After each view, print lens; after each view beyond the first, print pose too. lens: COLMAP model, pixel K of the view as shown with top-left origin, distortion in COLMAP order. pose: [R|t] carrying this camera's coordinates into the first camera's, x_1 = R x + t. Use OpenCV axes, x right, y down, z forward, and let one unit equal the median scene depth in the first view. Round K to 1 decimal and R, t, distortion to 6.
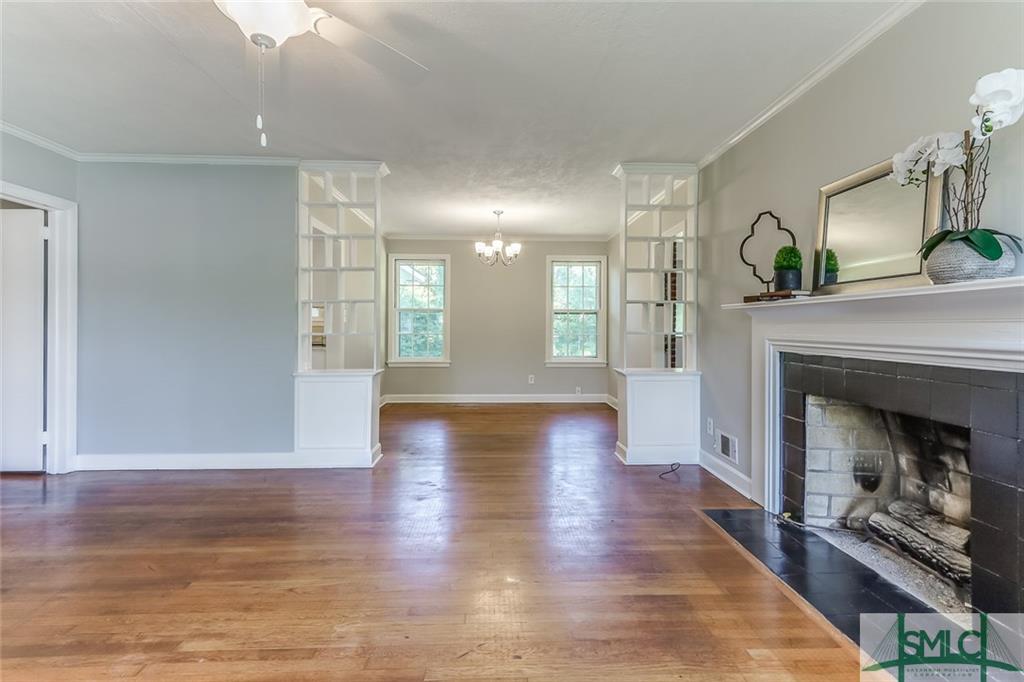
lens RADIAL K [[490.5, 0, 512.7], [0, 490.5, 337.0], [0, 0, 1]] dist [0.010364, -0.002176]
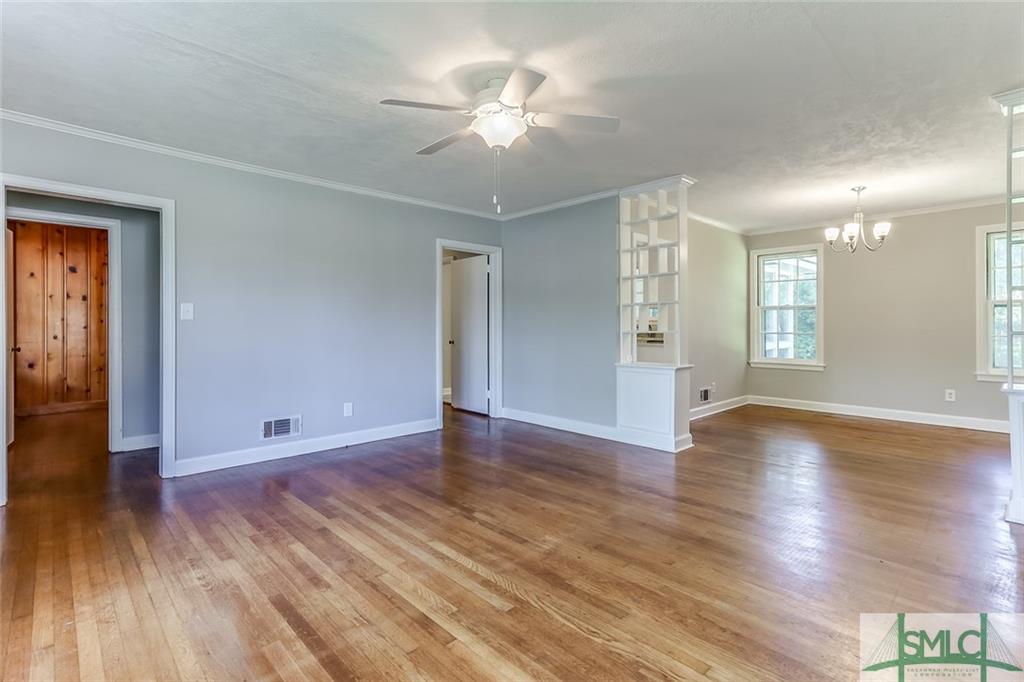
lens RADIAL K [[490.5, 0, 502.7], [0, 490.5, 335.5], [0, 0, 1]] dist [0.010364, -0.002176]
pose [[0.646067, 0.012733, -0.763174, 0.302740], [-0.014026, 0.999890, 0.004808, 0.002123], [0.763152, 0.007598, 0.646175, -0.010525]]
